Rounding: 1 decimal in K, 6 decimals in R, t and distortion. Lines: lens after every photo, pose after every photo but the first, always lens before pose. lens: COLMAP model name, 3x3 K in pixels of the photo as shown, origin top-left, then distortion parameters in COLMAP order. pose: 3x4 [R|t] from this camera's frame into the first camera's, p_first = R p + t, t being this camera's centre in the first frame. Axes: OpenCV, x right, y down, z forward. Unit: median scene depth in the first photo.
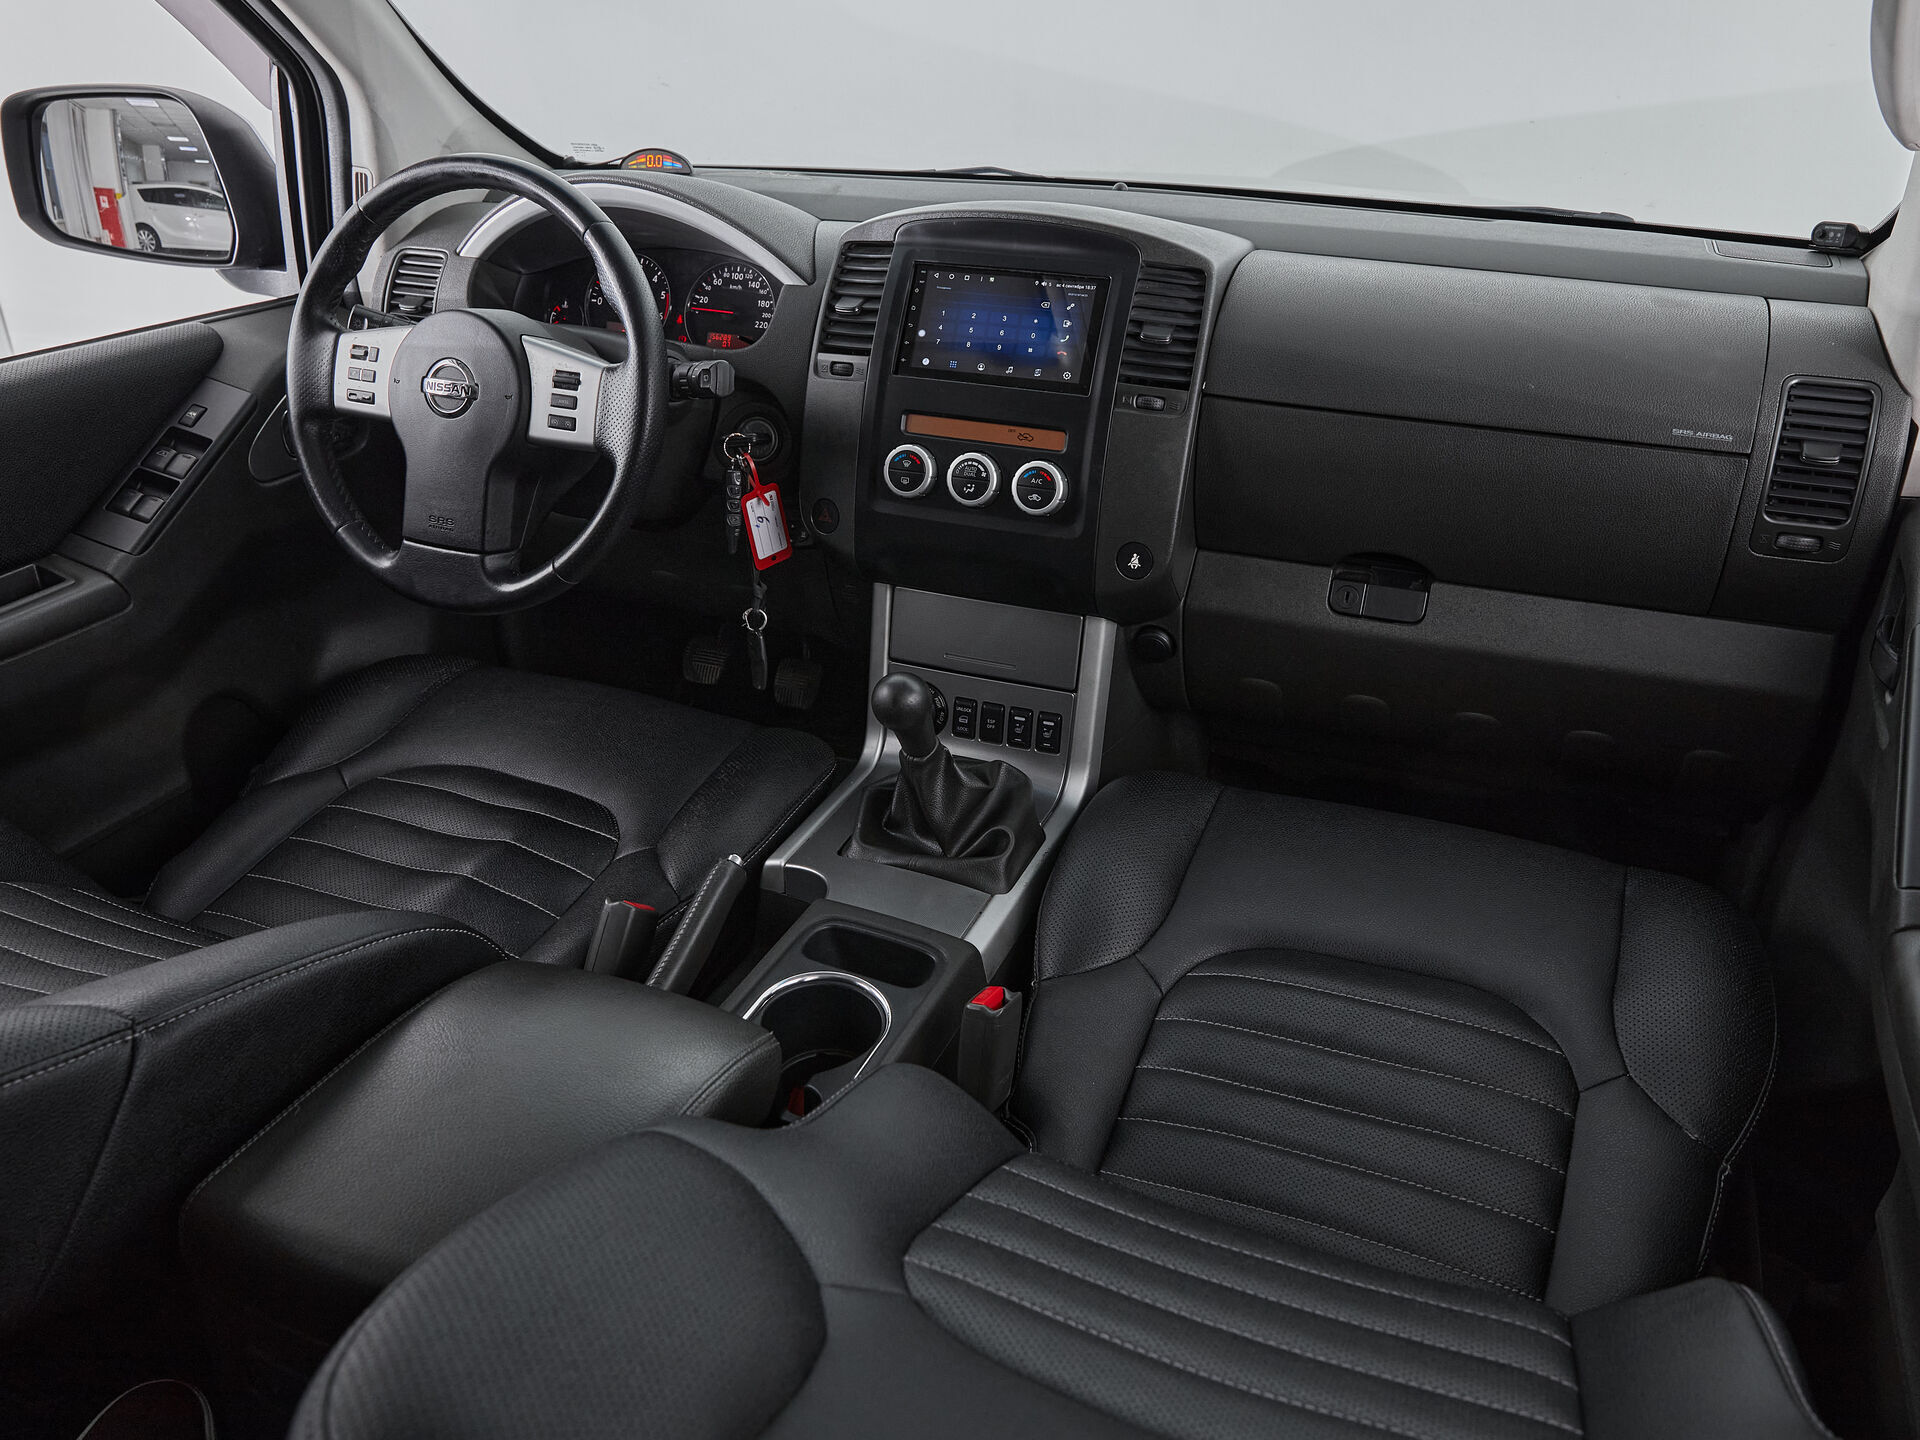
lens RADIAL K [[1501.8, 0, 960.0], [0, 1501.8, 720.0], [0, 0, 1]] dist [0.001076, -0.001680]
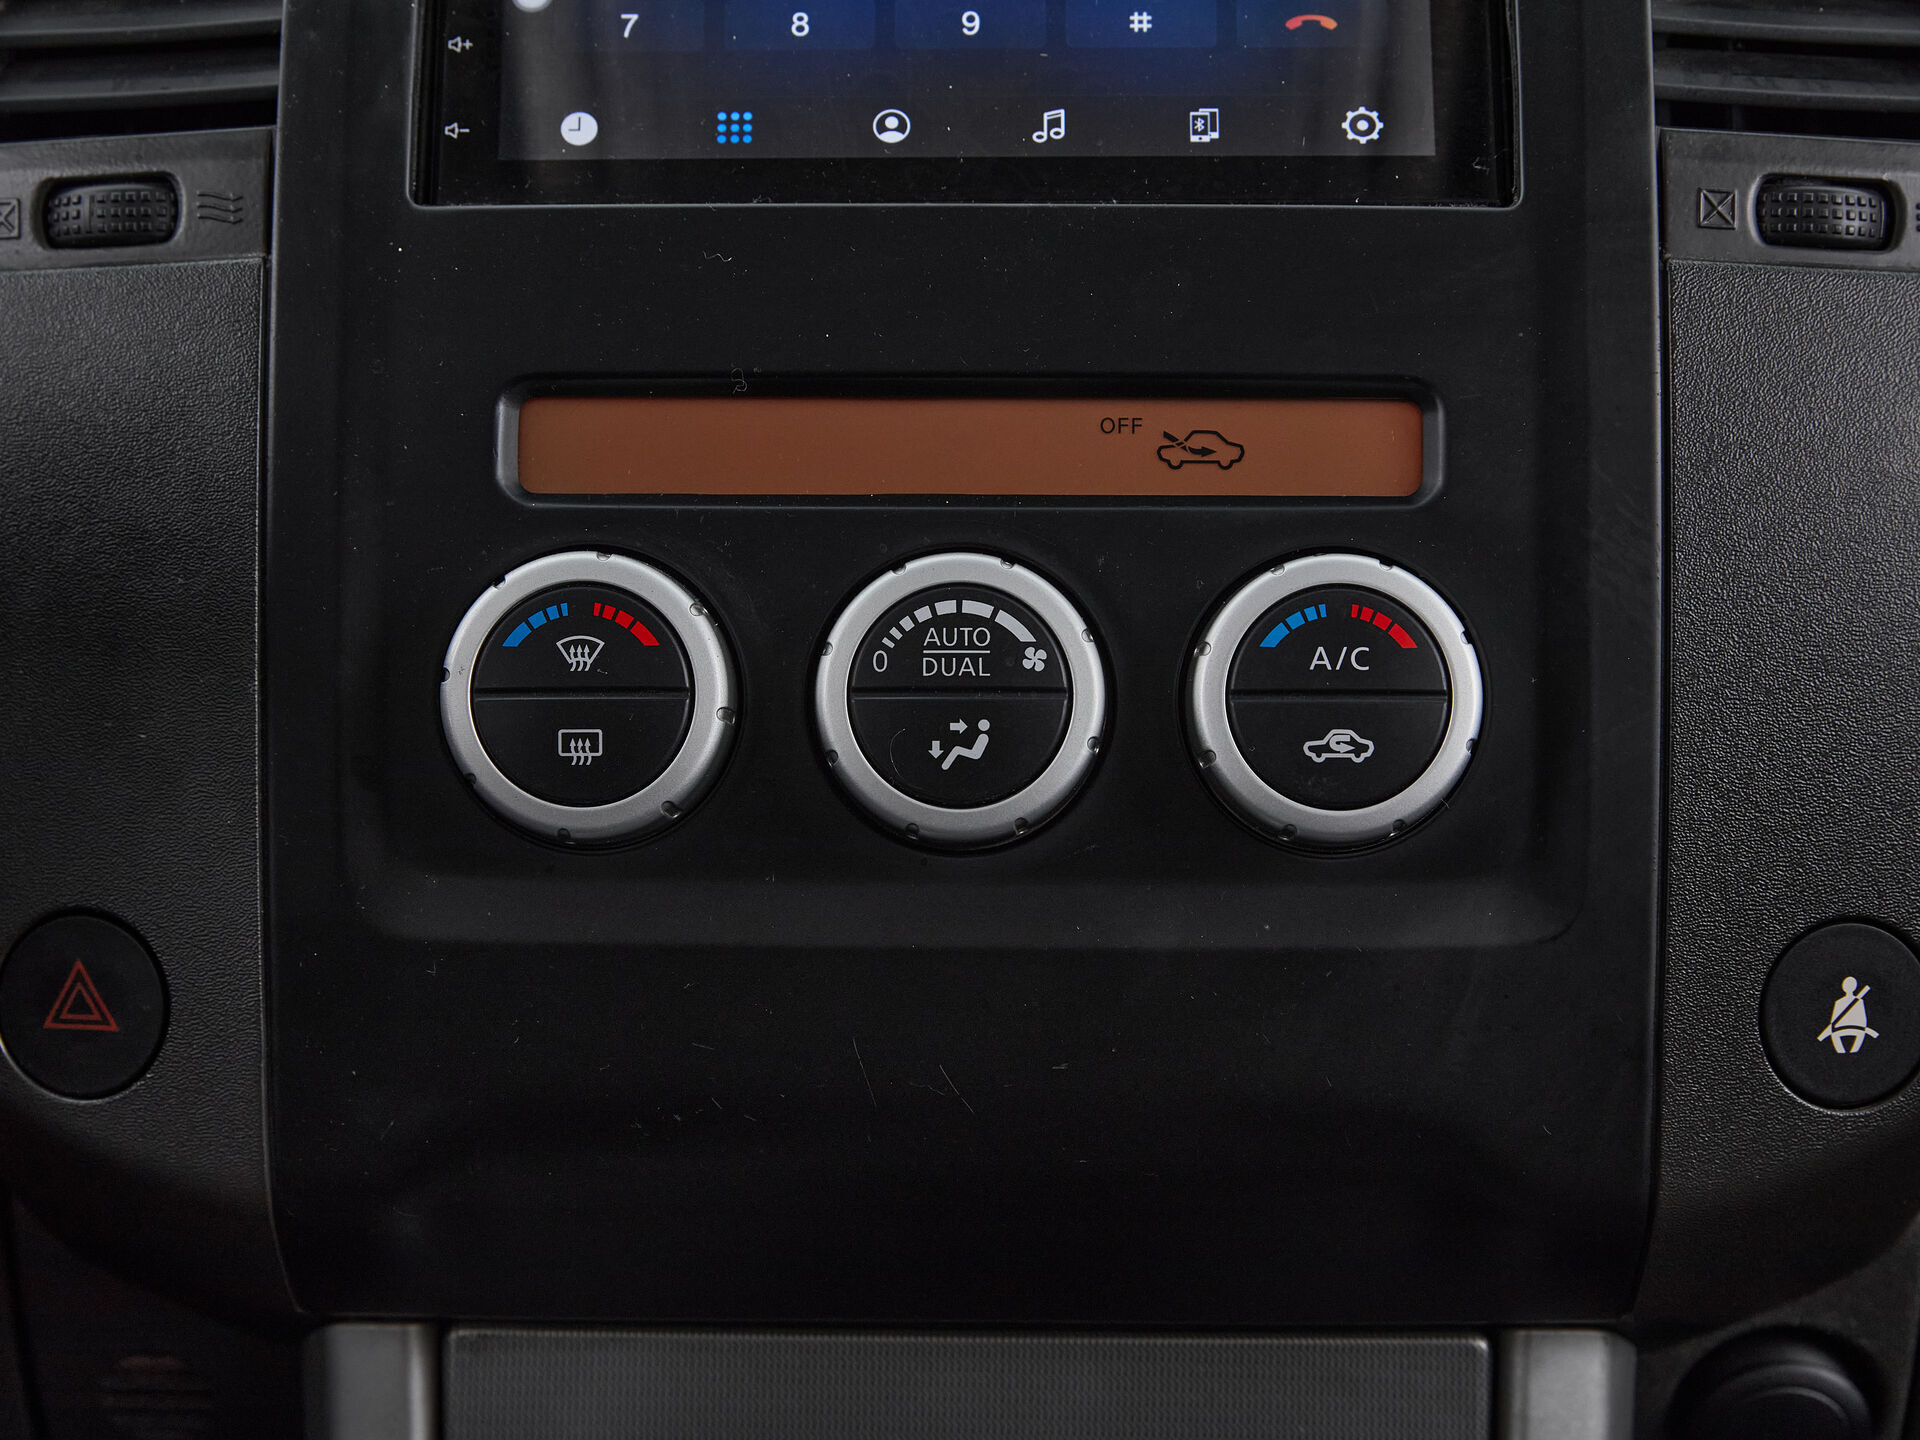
lens RADIAL K [[3998.6, 0, 960.0], [0, 3998.6, 720.0], [0, 0, 1]] dist [-0.091366, -0.366969]
pose [[0.936407, -0.101361, 0.335958, -0.154164], [0.166811, 0.970866, -0.172030, -0.071120], [-0.308733, 0.217131, 0.926033, 0.533024]]
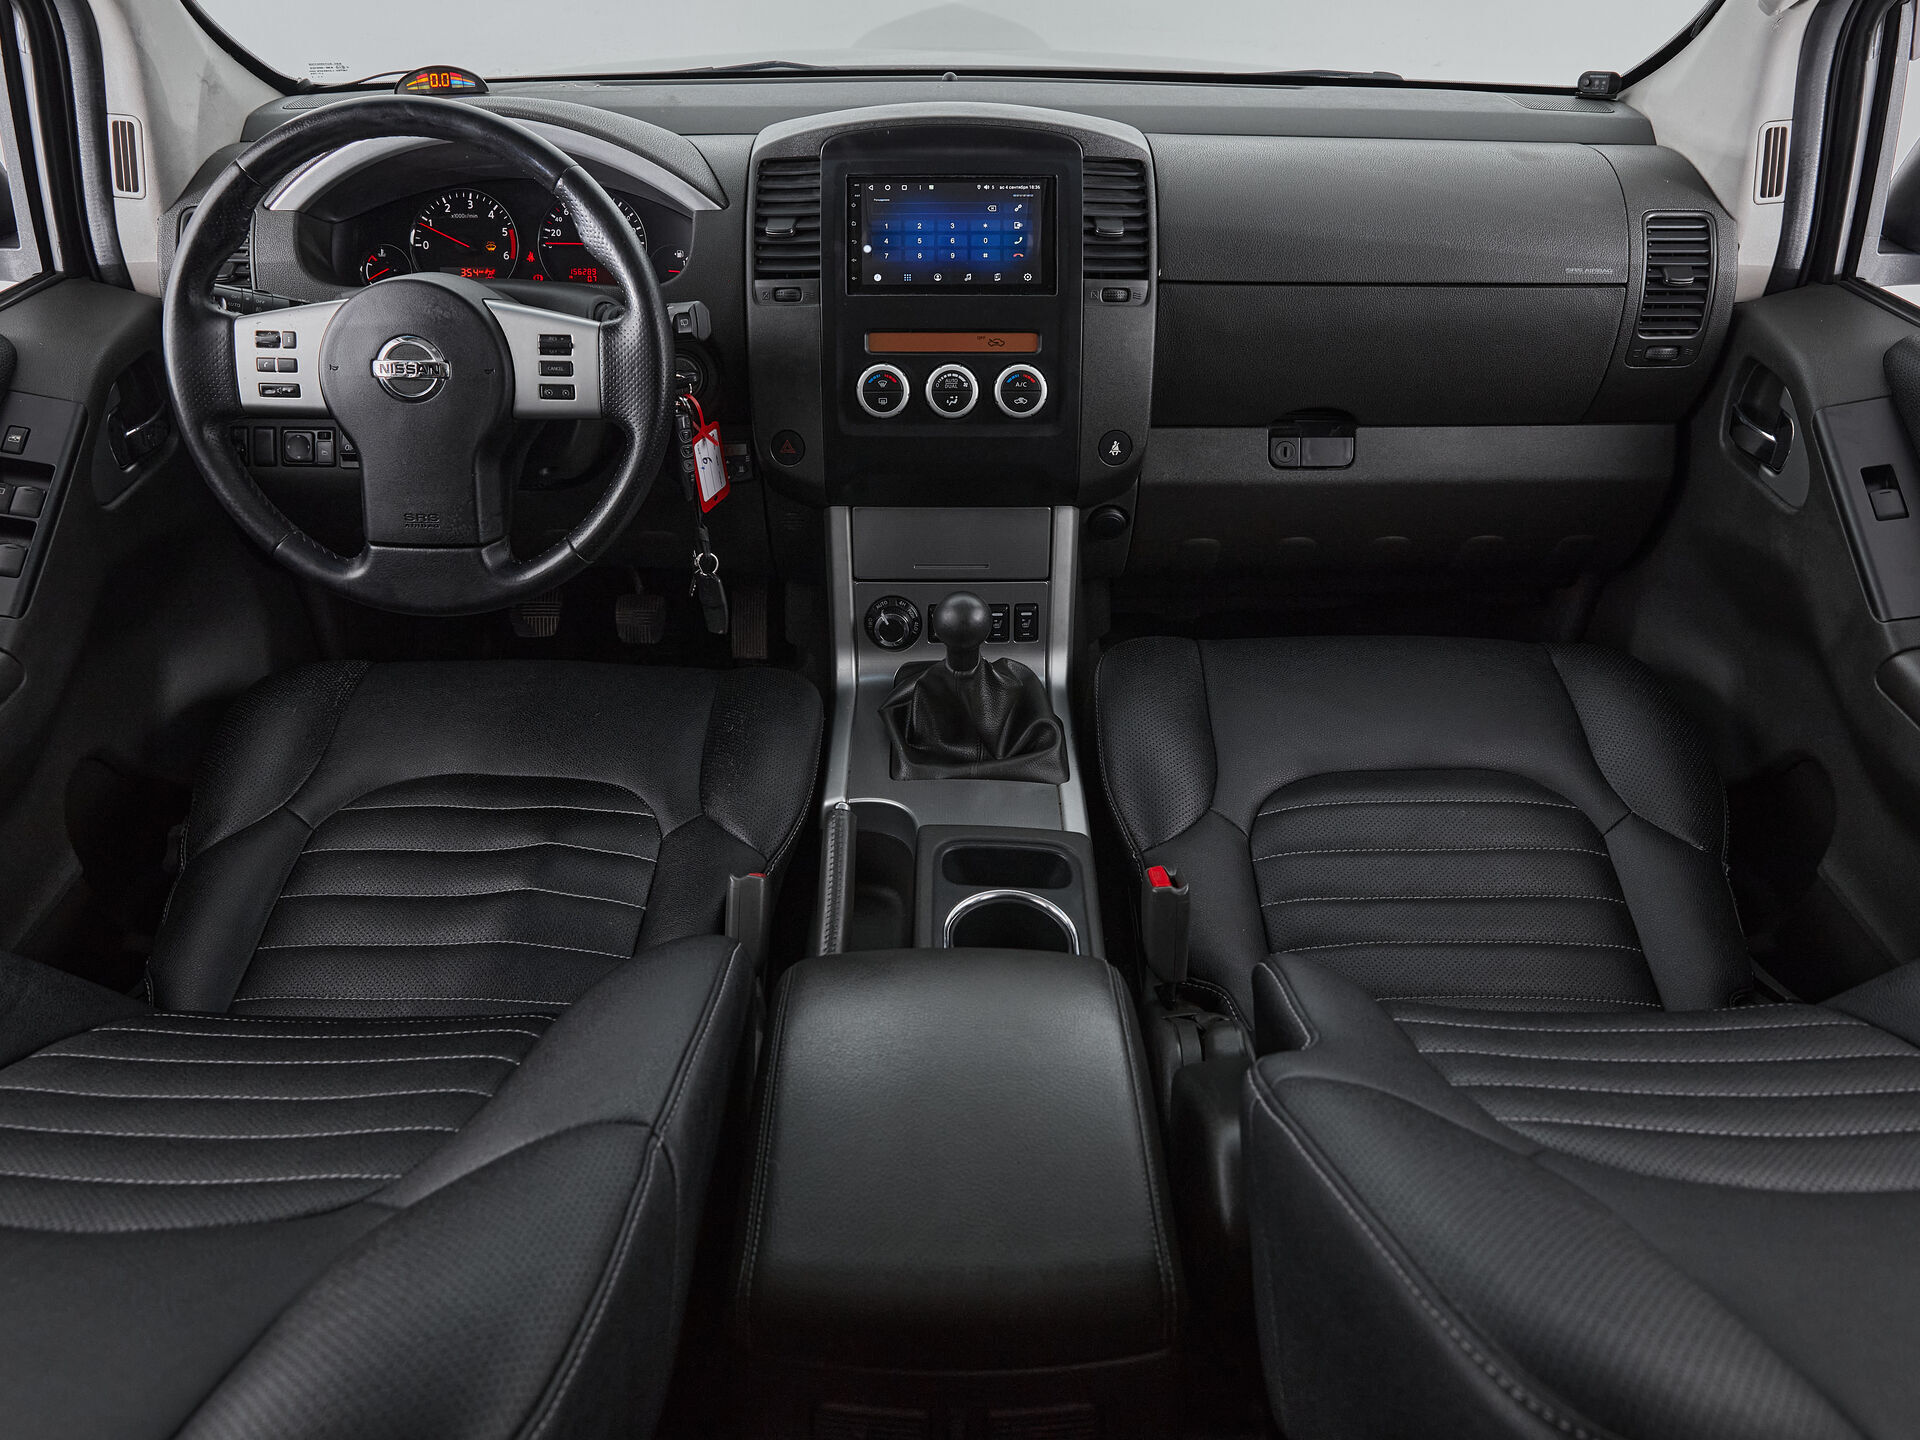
lens RADIAL K [[1445.2, 0, 960.0], [0, 1445.2, 720.0], [0, 0, 1]] dist [-0.003152, 0.004591]
pose [[0.927279, -0.207663, 0.311497, -0.329356], [0.174636, 0.975915, 0.130738, -0.068709], [-0.331144, -0.066832, 0.941211, 0.064374]]
